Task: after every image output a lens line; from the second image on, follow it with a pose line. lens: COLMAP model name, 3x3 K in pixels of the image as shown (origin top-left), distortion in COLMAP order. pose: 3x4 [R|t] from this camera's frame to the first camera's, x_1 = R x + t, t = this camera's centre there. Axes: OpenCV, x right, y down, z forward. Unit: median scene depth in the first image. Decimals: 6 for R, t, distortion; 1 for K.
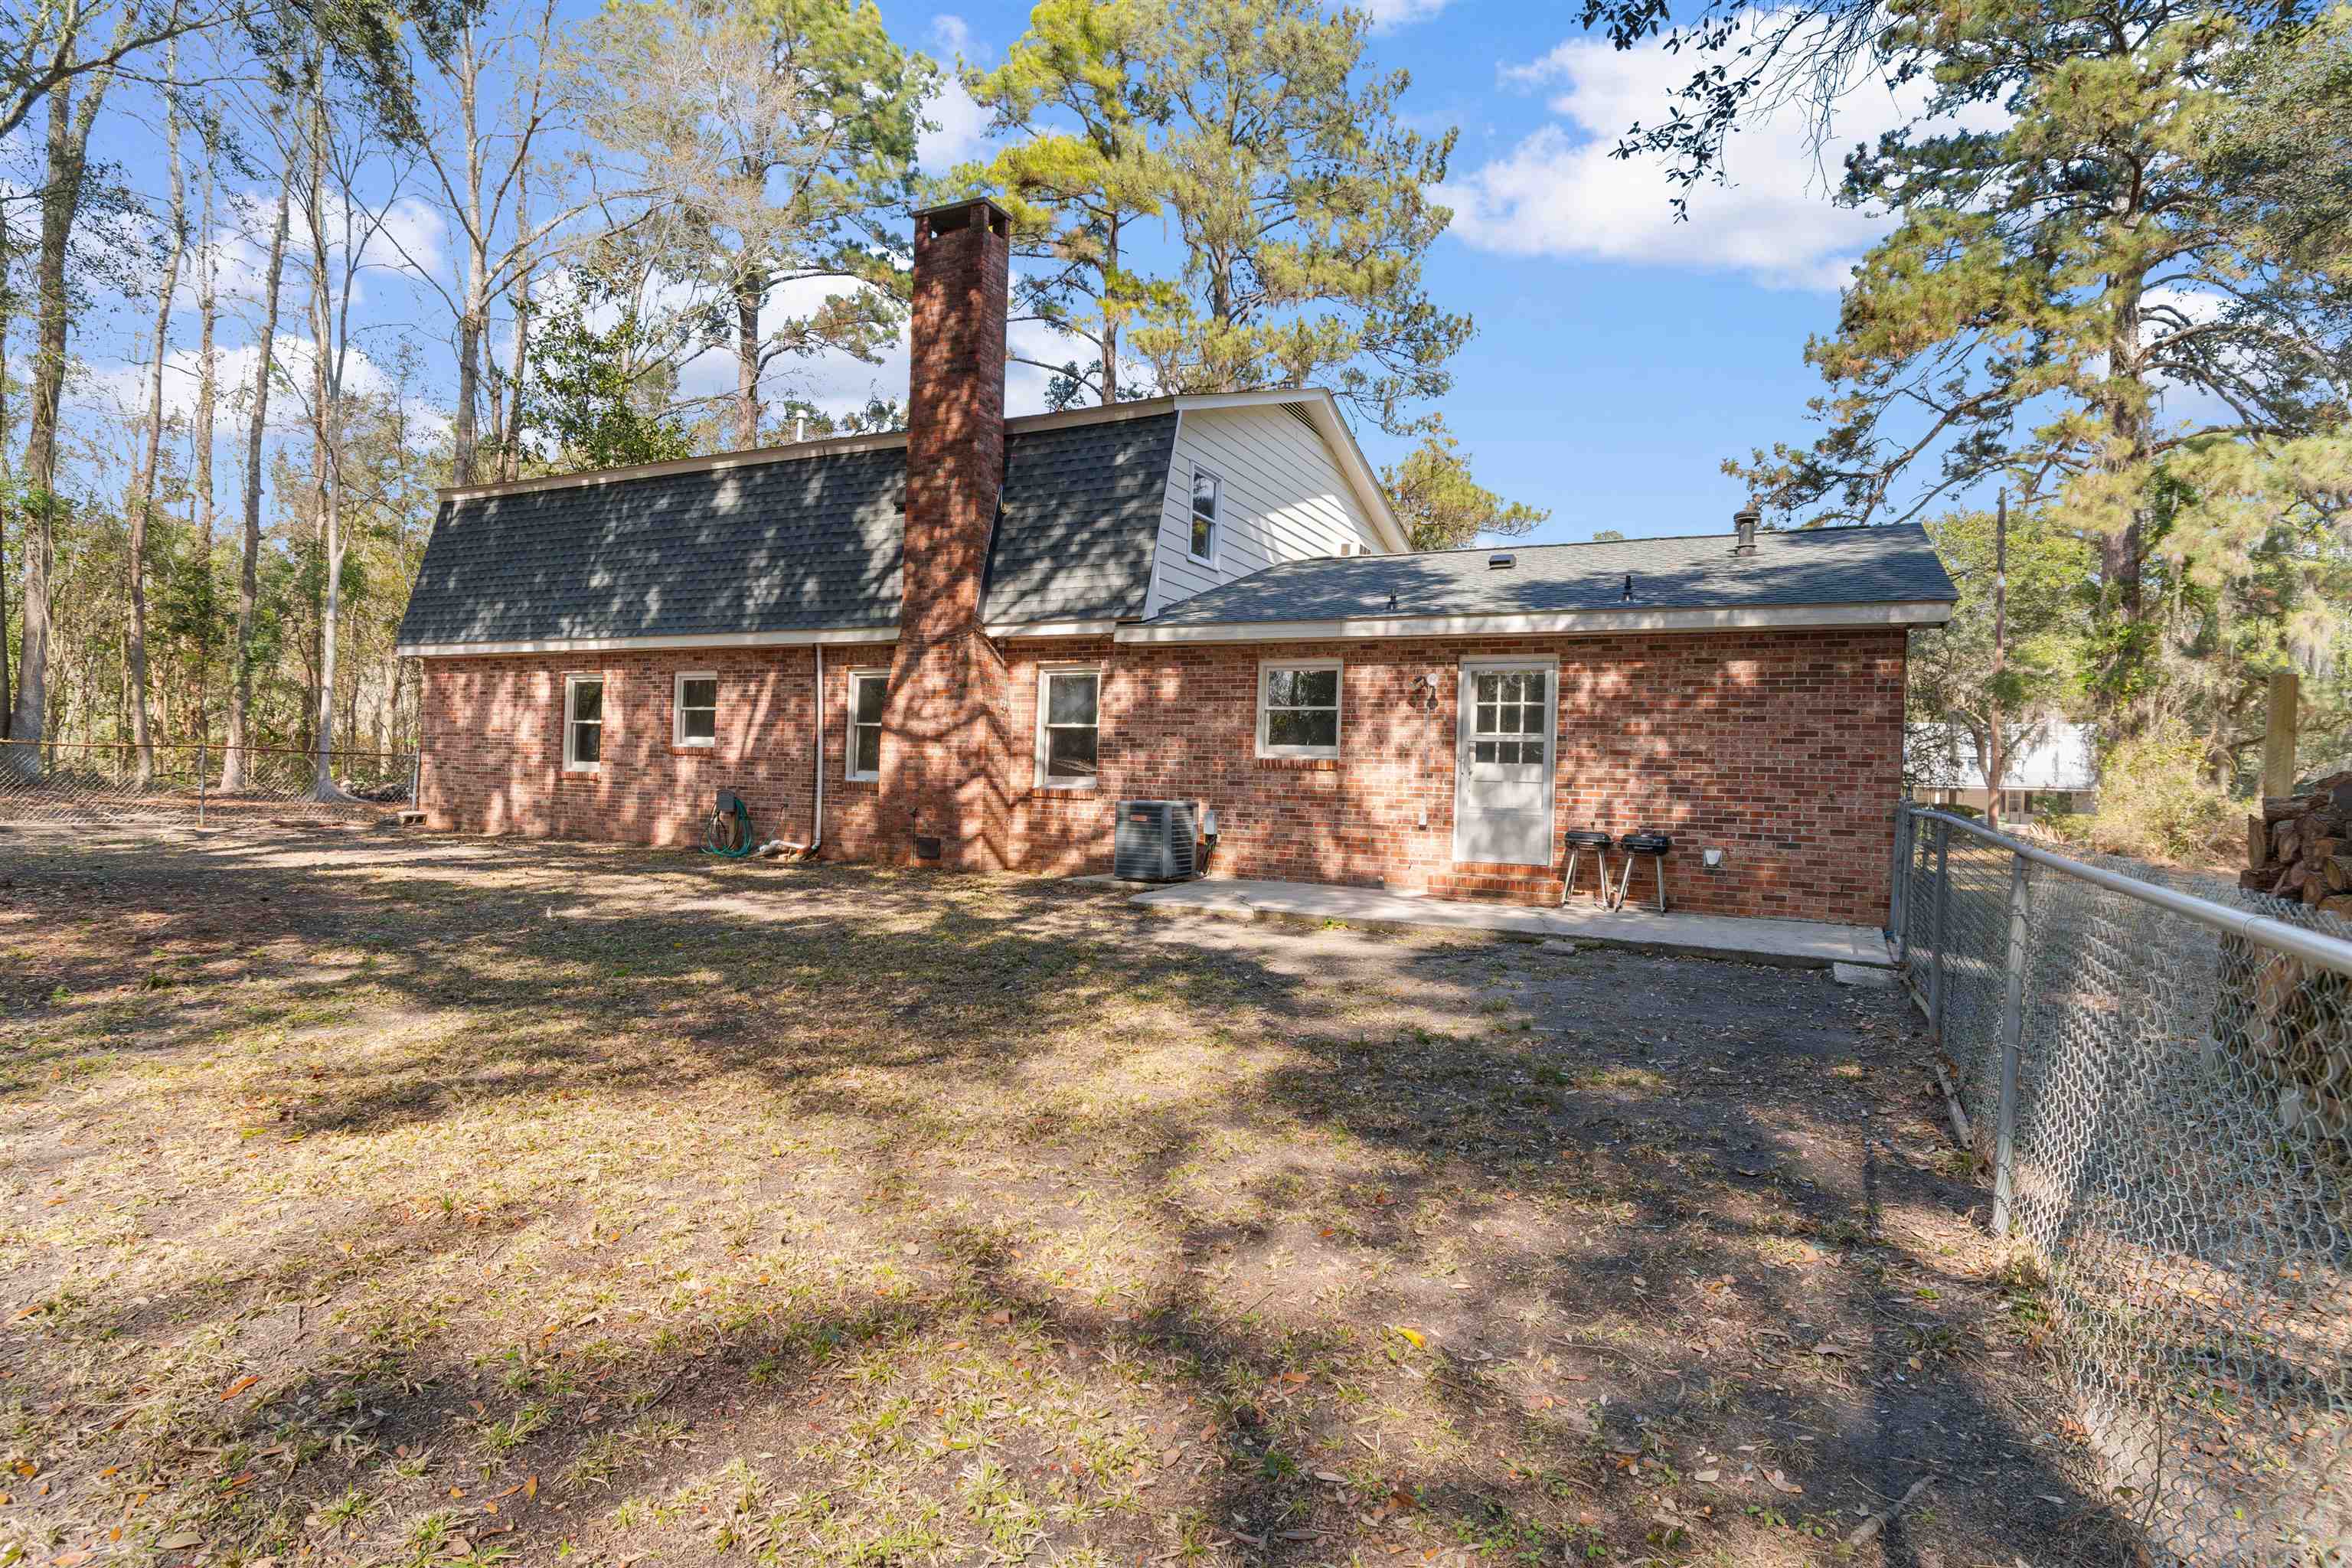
lens RADIAL K [[1232.4, 0, 1176.0], [0, 1232.4, 784.0], [0, 0, 1]] dist [-0.001753, 0.000062]
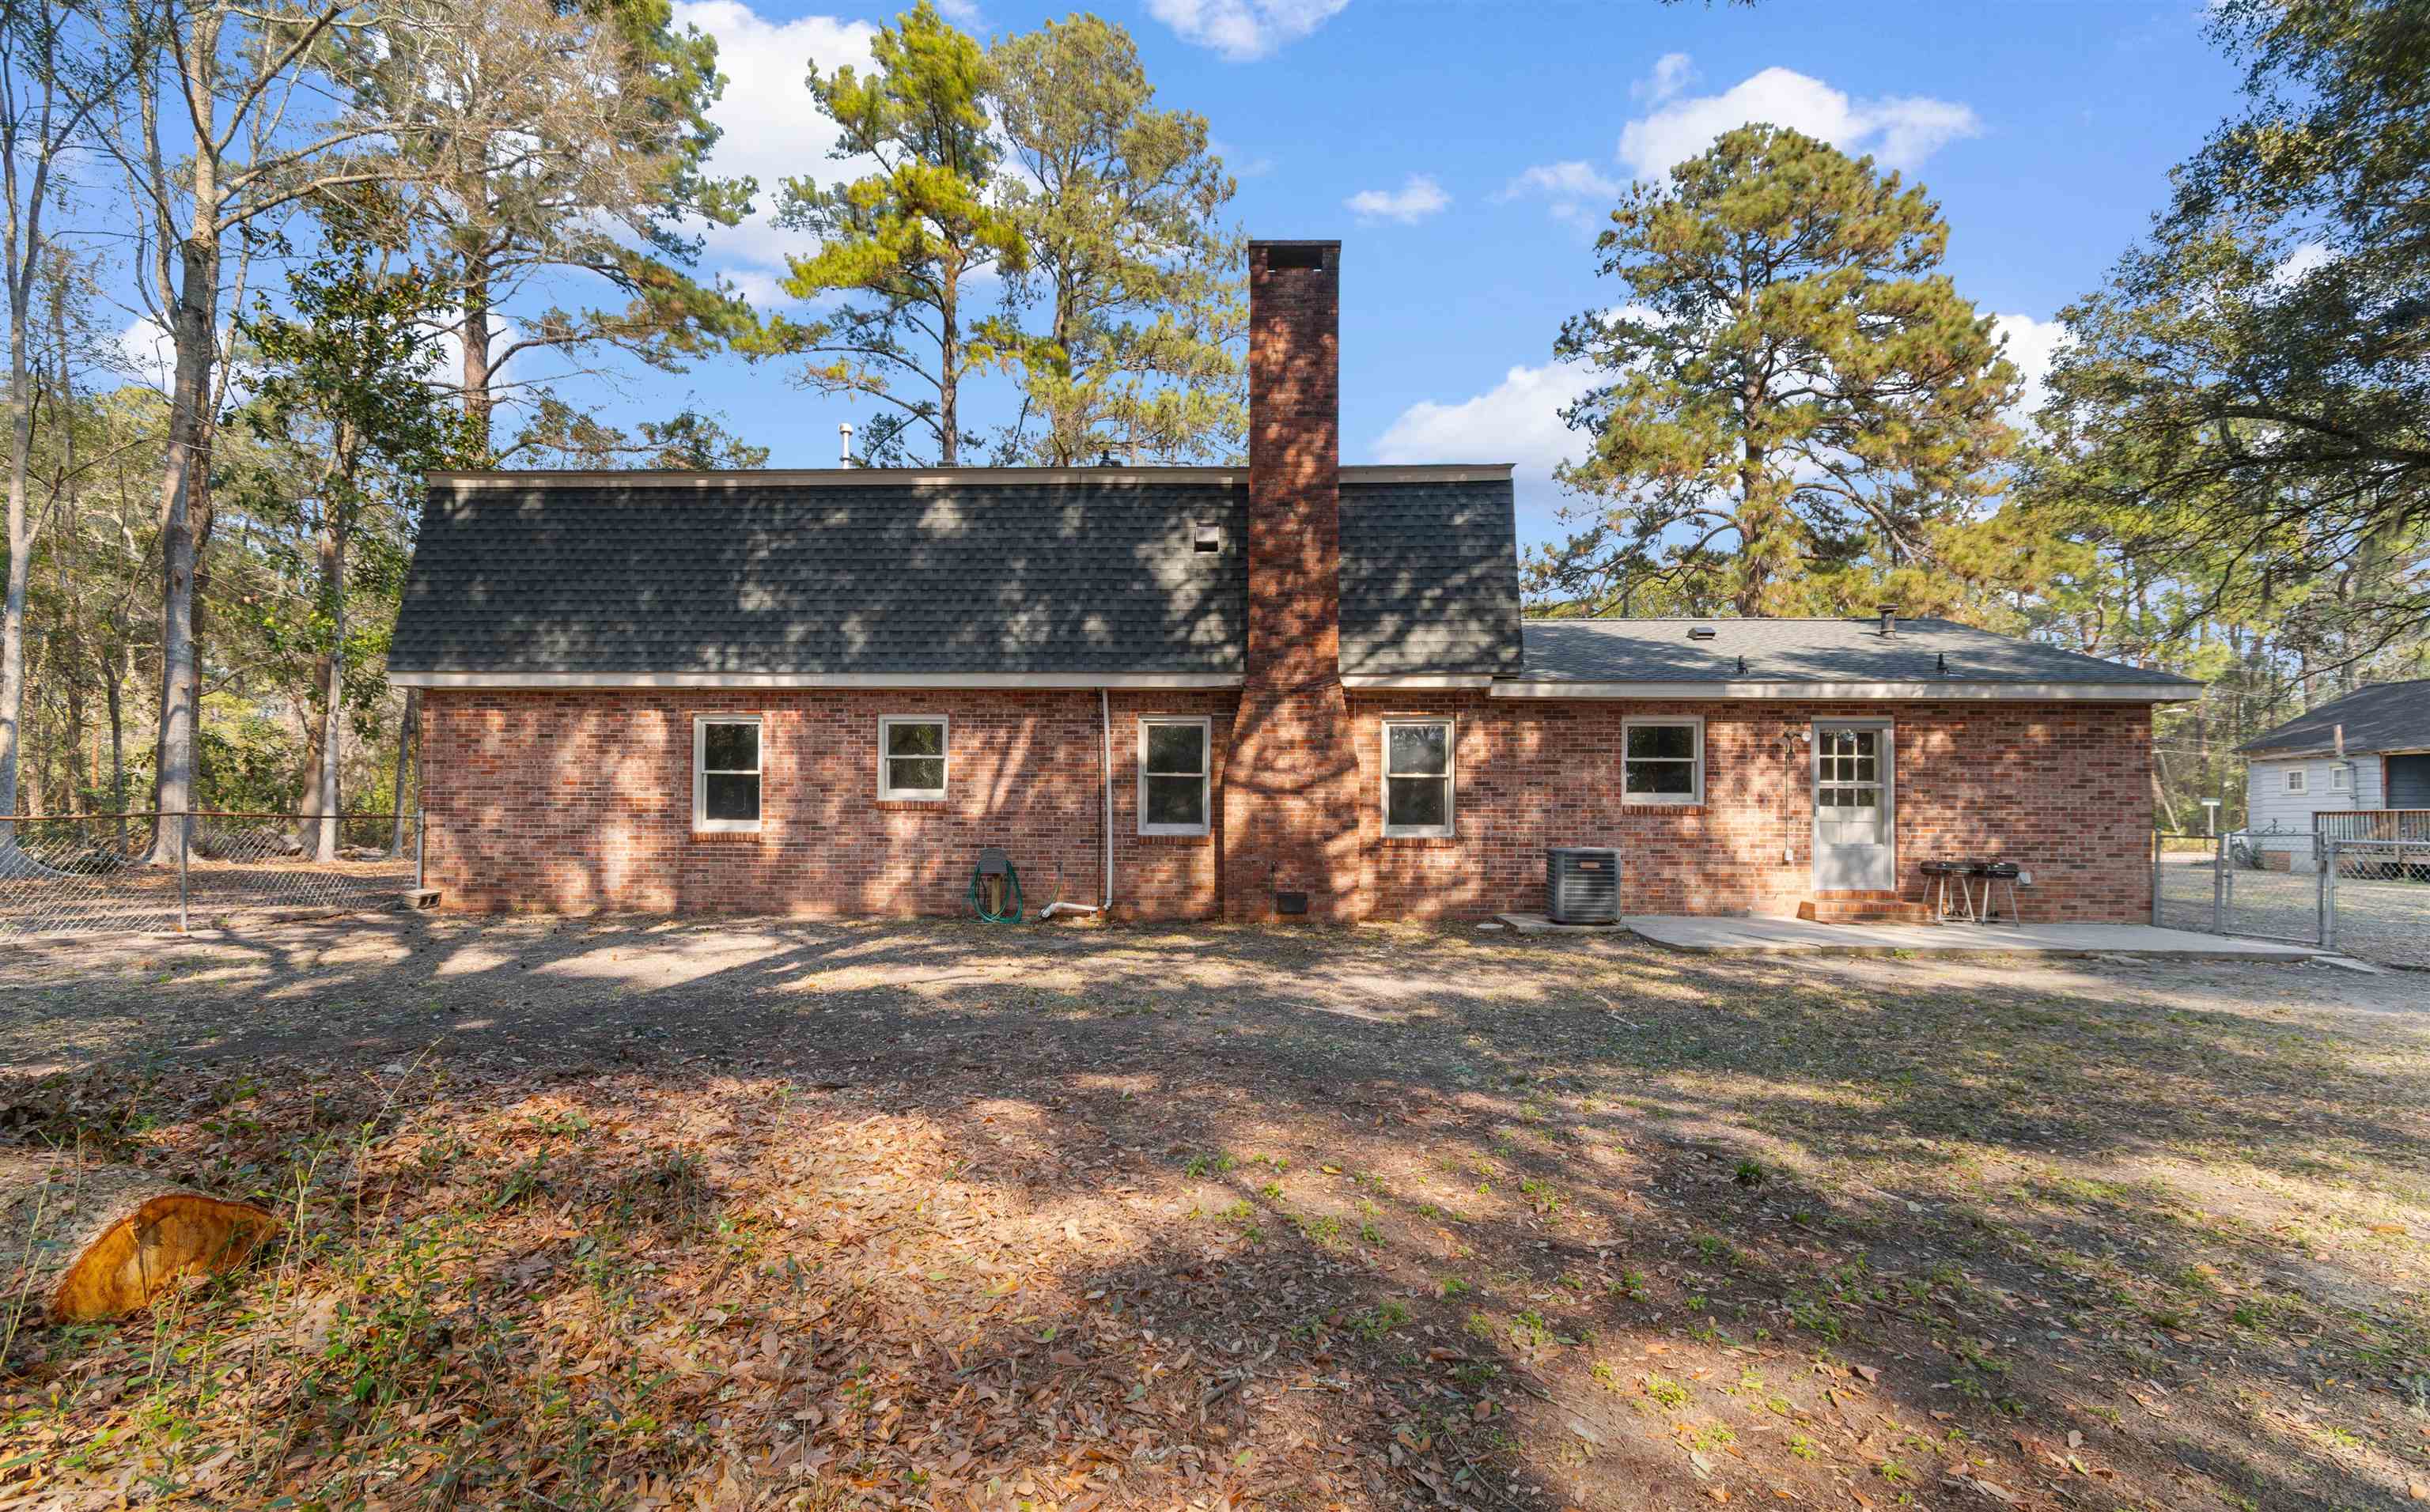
lens RADIAL K [[1052.2, 0, 1215.0], [0, 1052.2, 792.5], [0, 0, 1]] dist [0.008365, 0.000118]
pose [[0.910367, -0.022059, 0.413213, -0.592614], [0.021958, 0.999746, 0.004993, -0.041030], [-0.413219, 0.004528, 0.910621, 0.268654]]
